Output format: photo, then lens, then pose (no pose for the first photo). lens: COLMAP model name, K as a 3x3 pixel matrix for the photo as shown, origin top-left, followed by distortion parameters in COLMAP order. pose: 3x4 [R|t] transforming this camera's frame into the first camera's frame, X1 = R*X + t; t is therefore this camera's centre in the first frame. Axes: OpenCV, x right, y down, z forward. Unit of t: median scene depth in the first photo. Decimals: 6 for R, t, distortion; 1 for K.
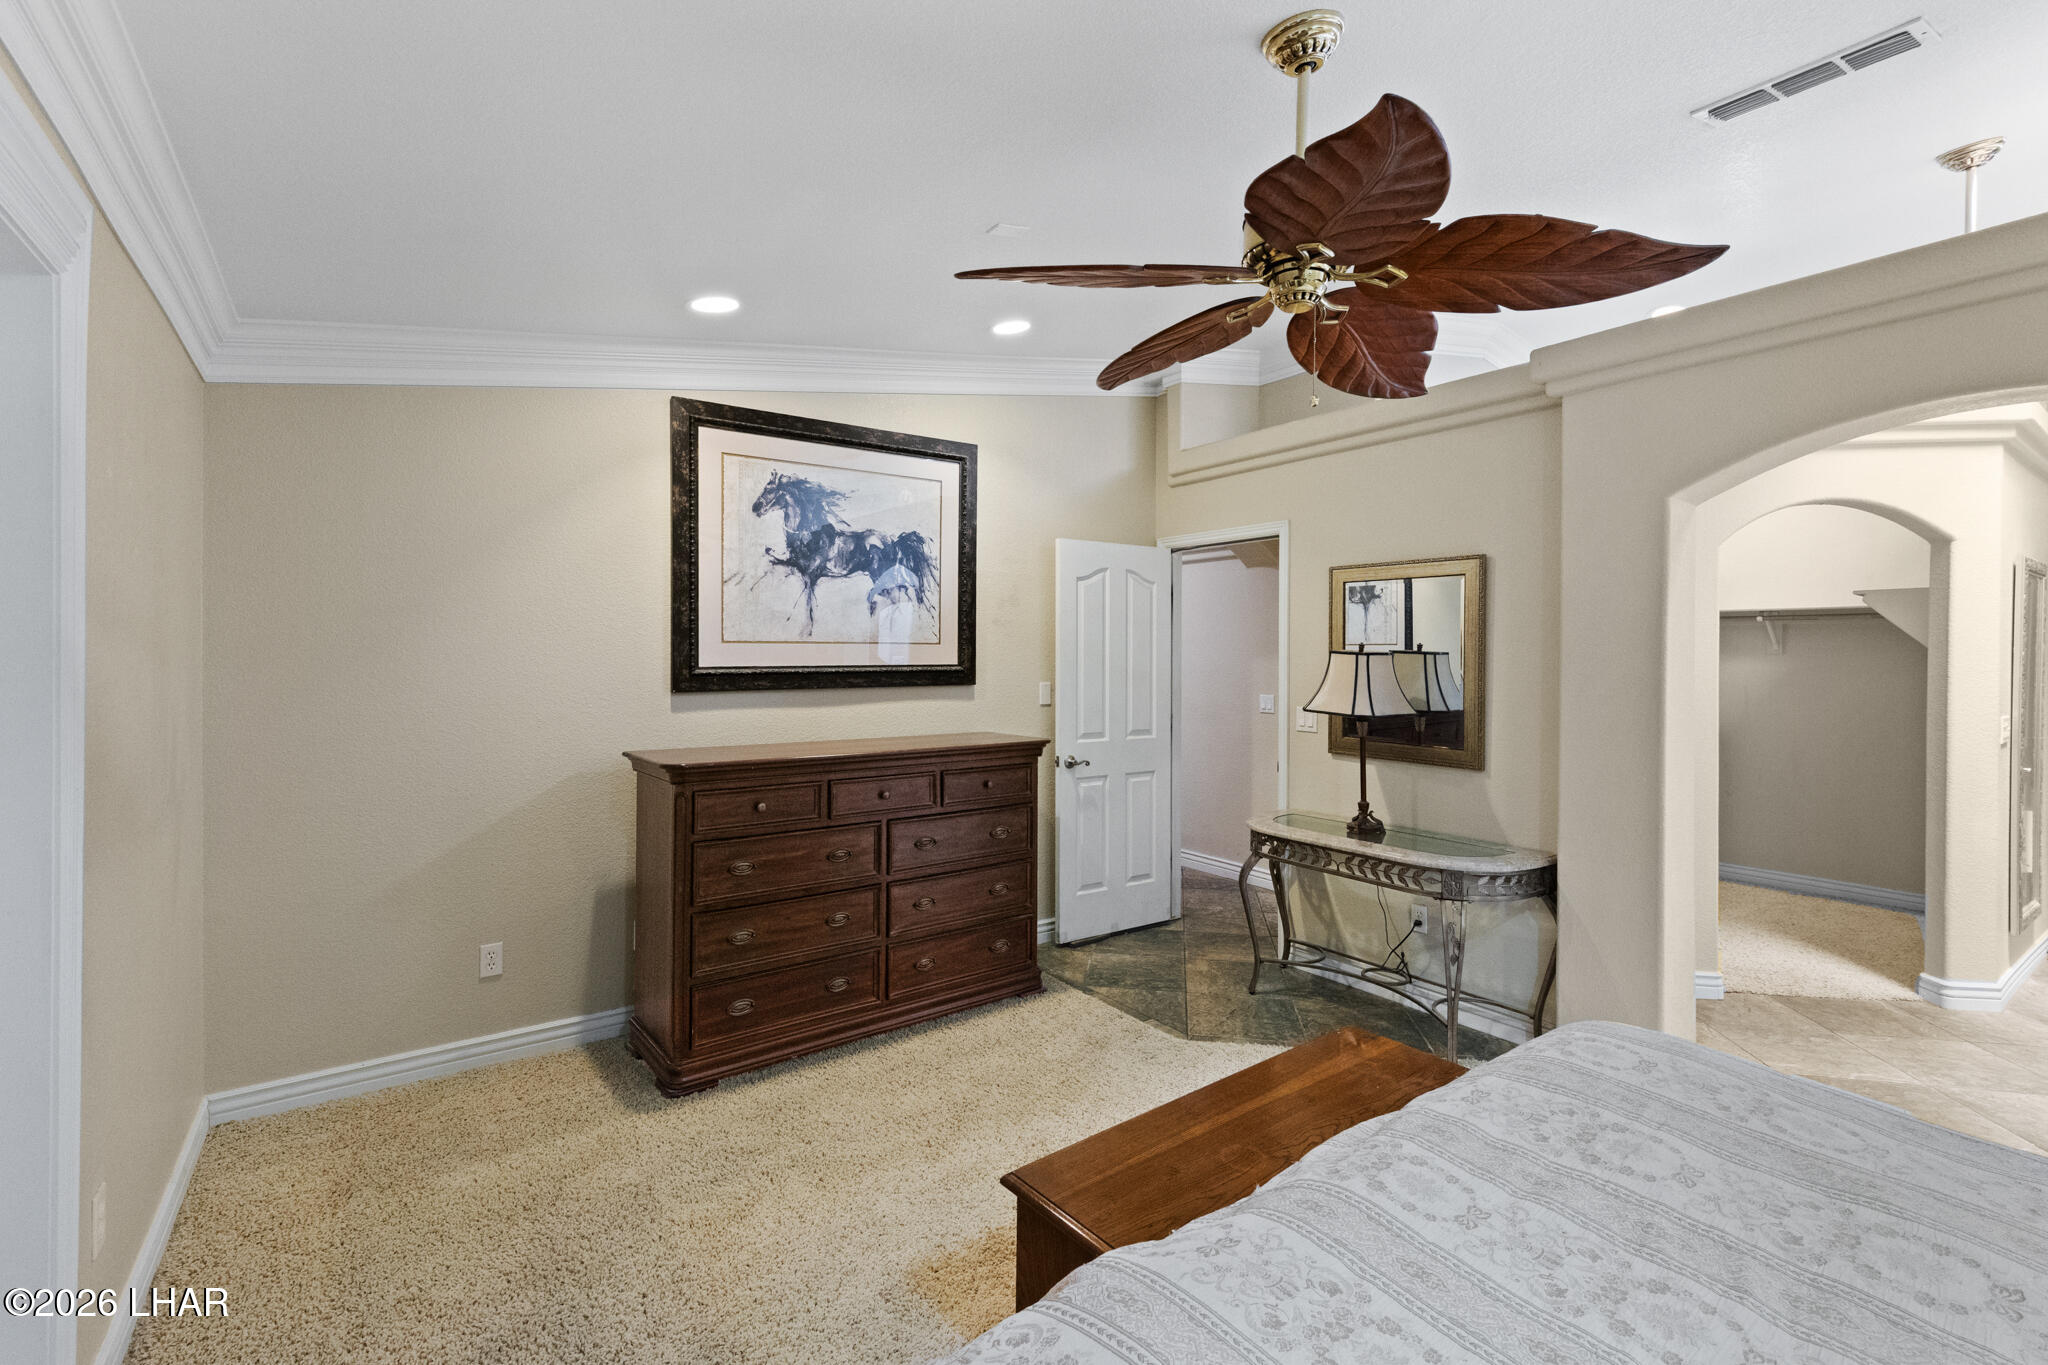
lens RADIAL K [[890.5, 0, 1018.1], [0, 890.5, 661.9], [0, 0, 1]] dist [-0.000548, -0.000432]
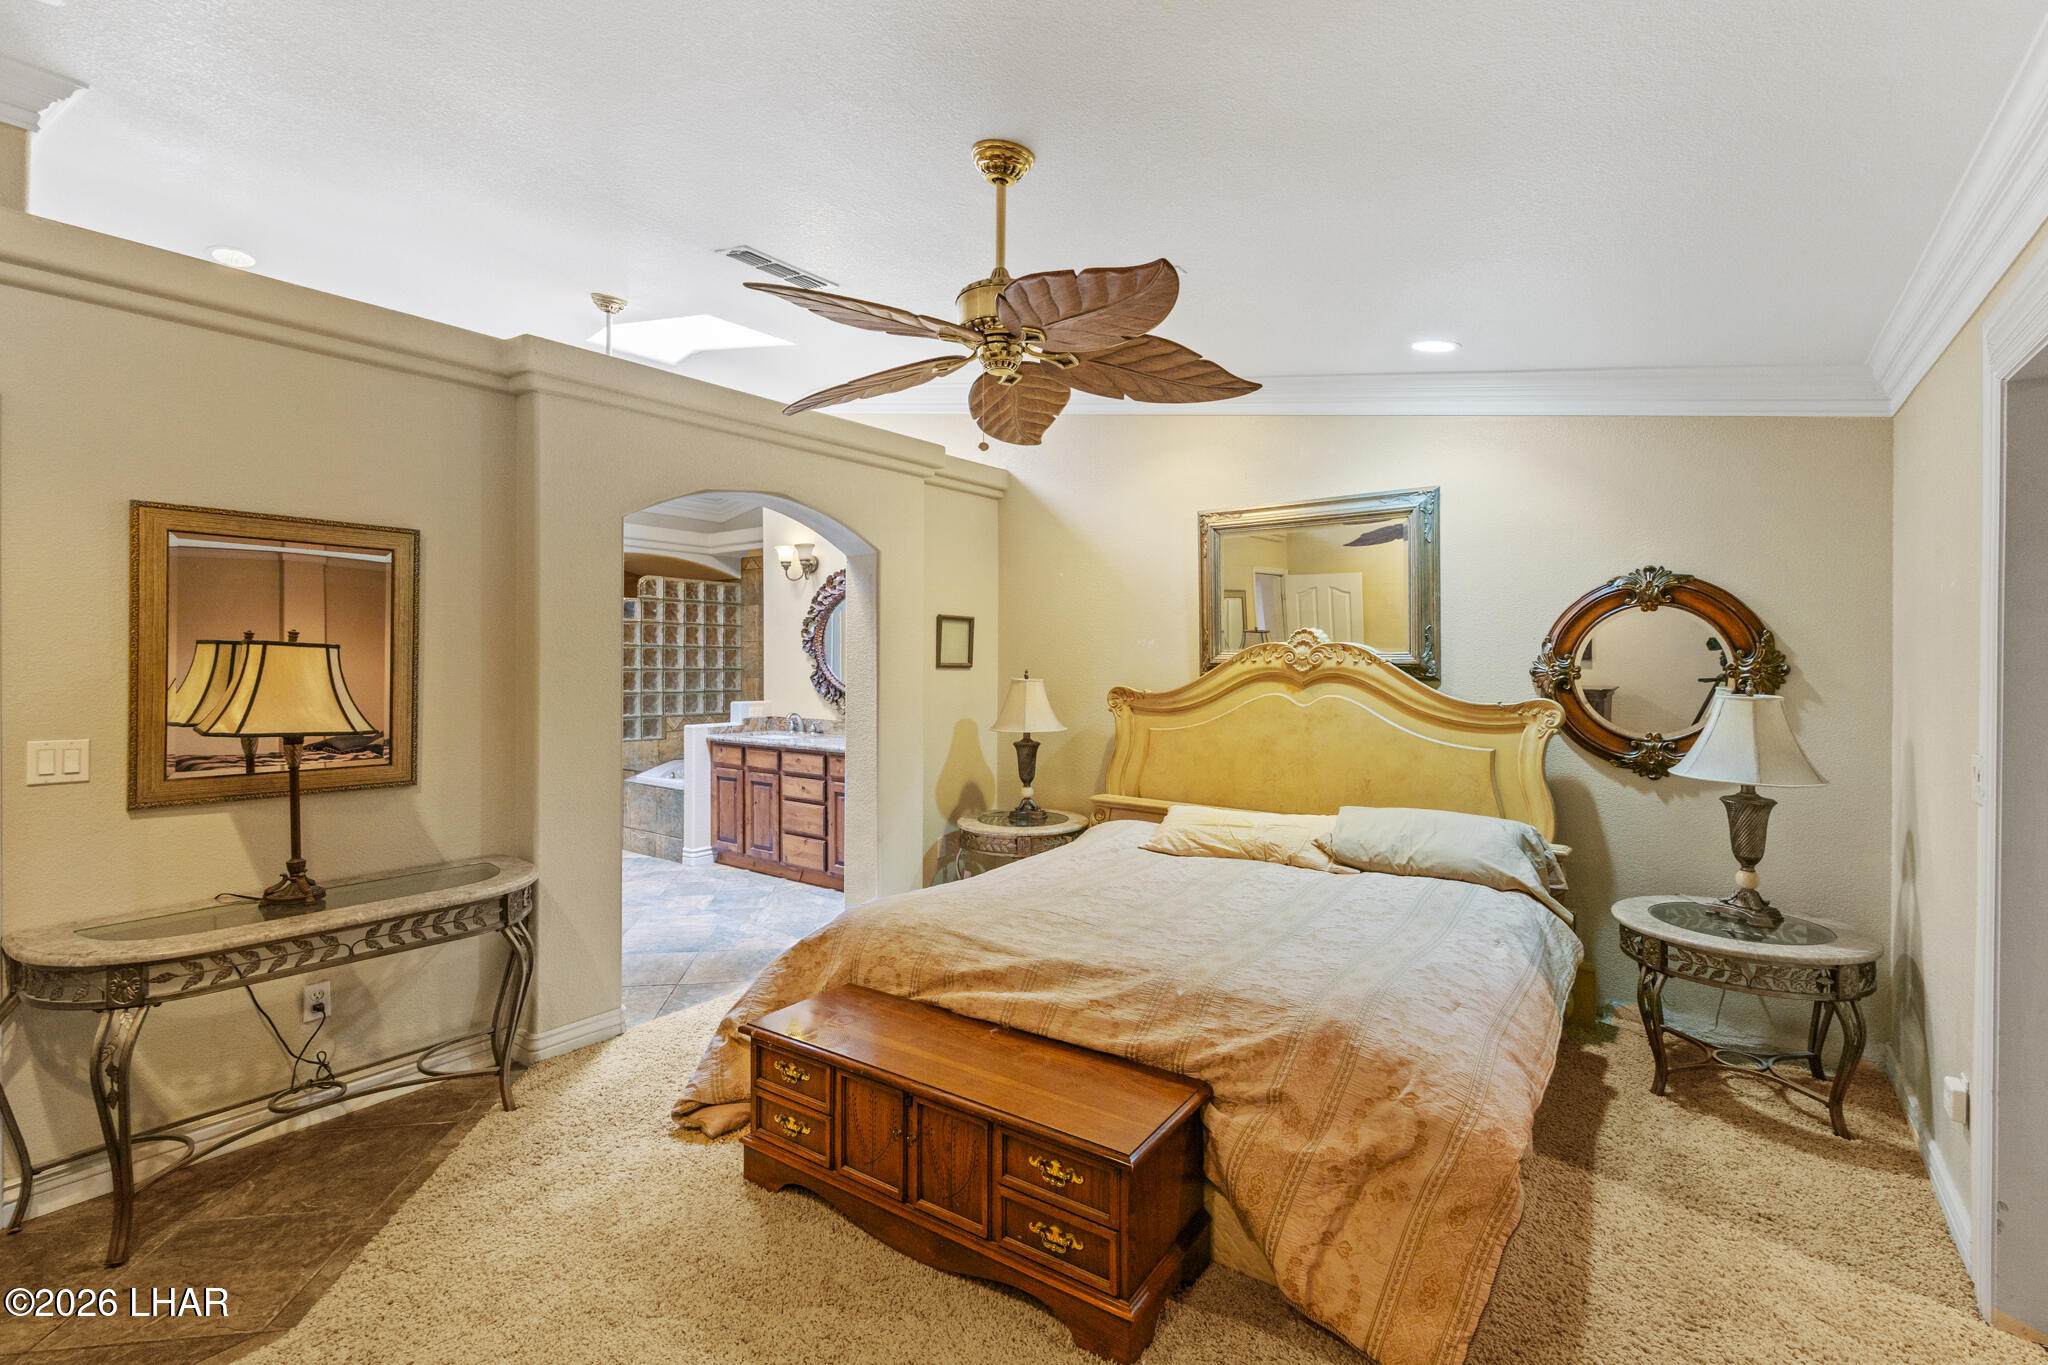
lens RADIAL K [[919.6, 0, 1031.6], [0, 919.6, 672.2], [0, 0, 1]] dist [0.002093, -0.000672]
pose [[-0.307780, -0.018705, 0.951274, -0.452683], [-0.000172, 0.999808, 0.019604, -0.002099], [-0.951458, 0.005870, -0.307724, 0.656472]]
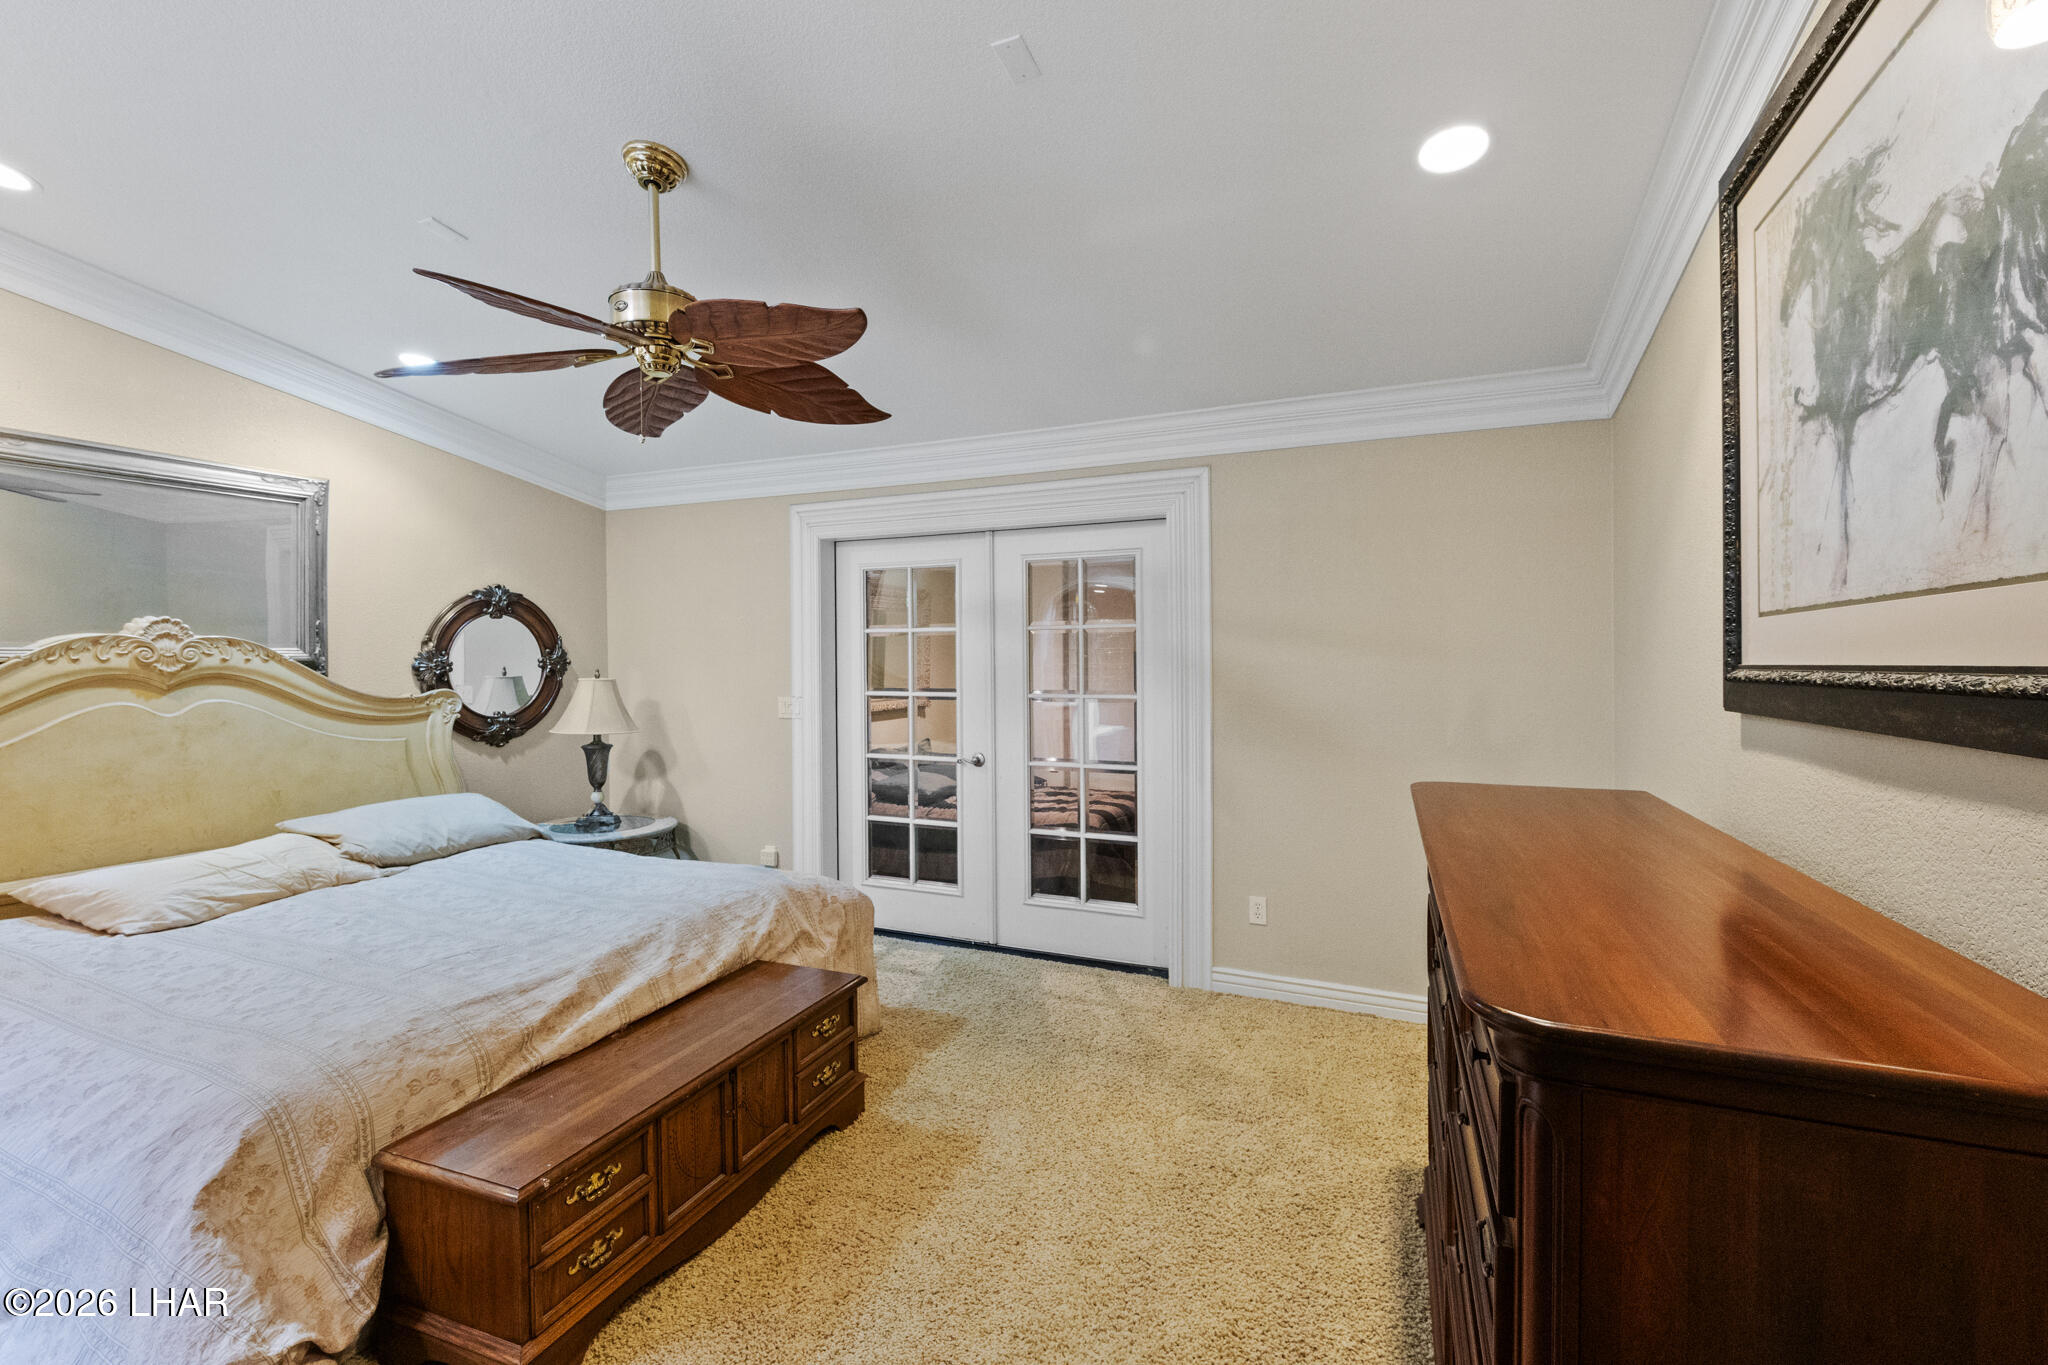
lens RADIAL K [[890.5, 0, 1029.9], [0, 890.5, 671.0], [0, 0, 1]] dist [-0.000548, -0.000432]
pose [[-0.855671, 0.008196, -0.517455, 0.252598], [-0.001809, 0.999821, 0.018828, 0.000349], [0.517517, 0.017046, -0.855503, 1.154197]]
